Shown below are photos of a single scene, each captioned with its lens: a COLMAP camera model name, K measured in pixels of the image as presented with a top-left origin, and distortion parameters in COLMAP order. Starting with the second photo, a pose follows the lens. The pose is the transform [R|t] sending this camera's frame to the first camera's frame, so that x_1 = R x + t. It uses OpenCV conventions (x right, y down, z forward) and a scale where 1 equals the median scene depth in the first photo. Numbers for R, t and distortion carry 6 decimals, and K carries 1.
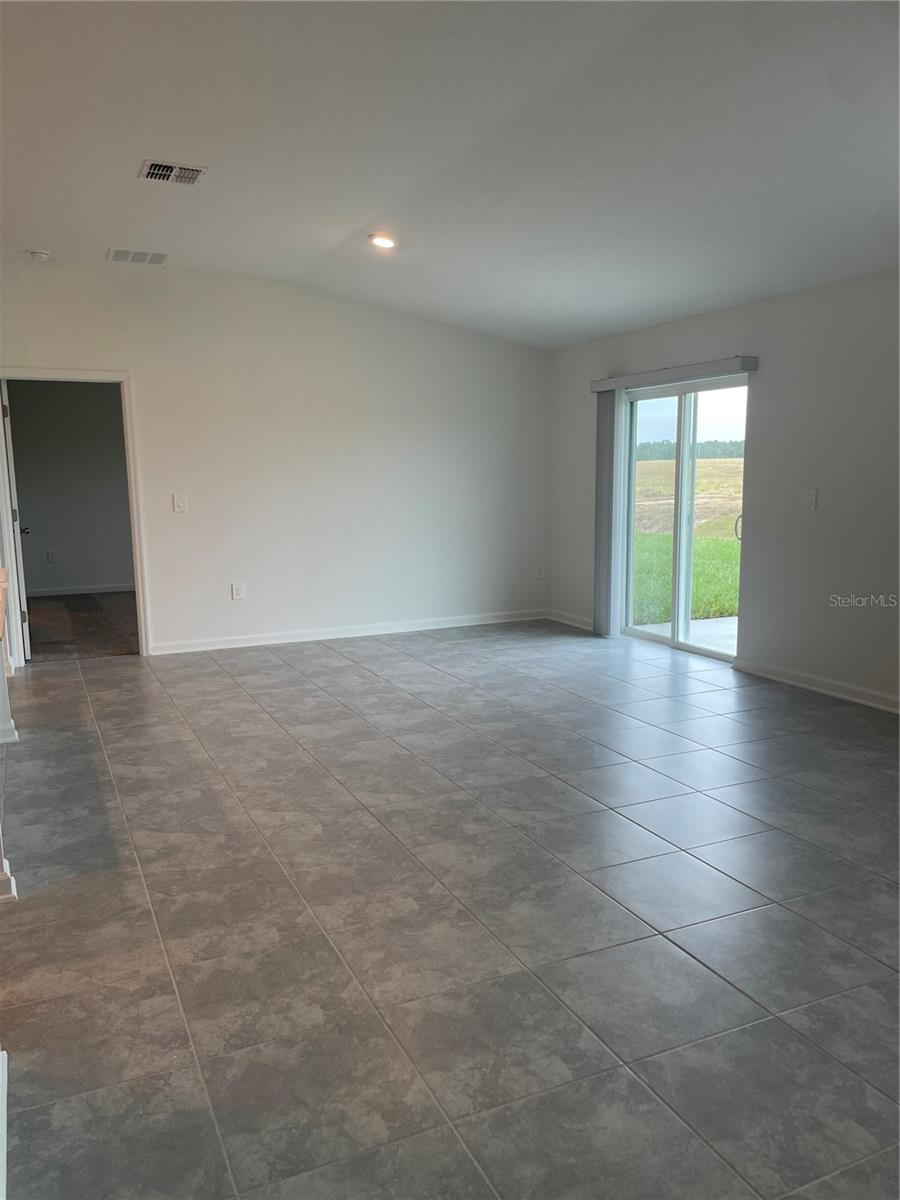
lens RADIAL K [[913.4, 0, 444.9], [0, 913.4, 603.3], [0, 0, 1]] dist [0.086524, -0.131421]
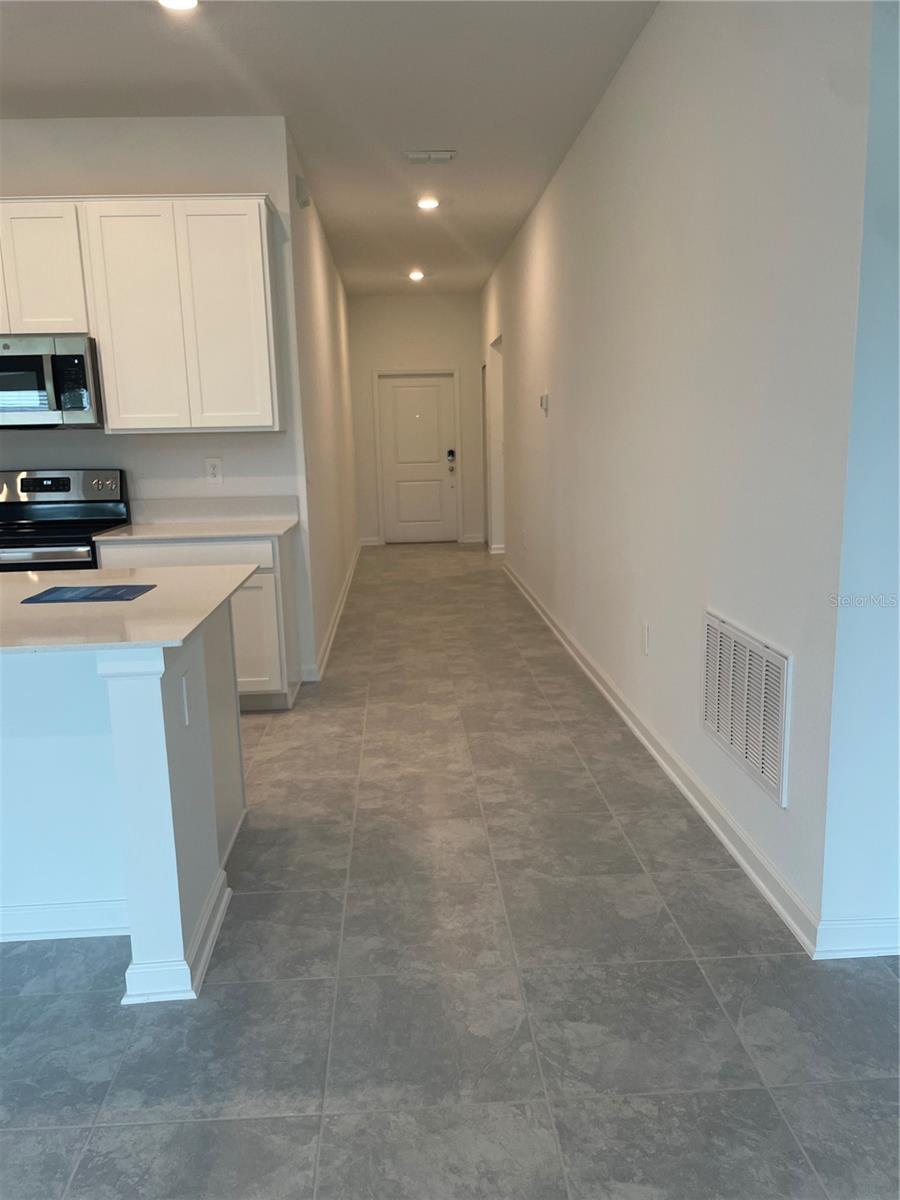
lens RADIAL K [[913.4, 0, 444.9], [0, 913.4, 603.3], [0, 0, 1]] dist [0.086524, -0.131421]
pose [[-0.368083, 0.195253, -0.909061, -0.199267], [-0.103968, 0.962928, 0.248920, -0.237395], [0.923962, 0.186136, -0.334137, 1.749348]]
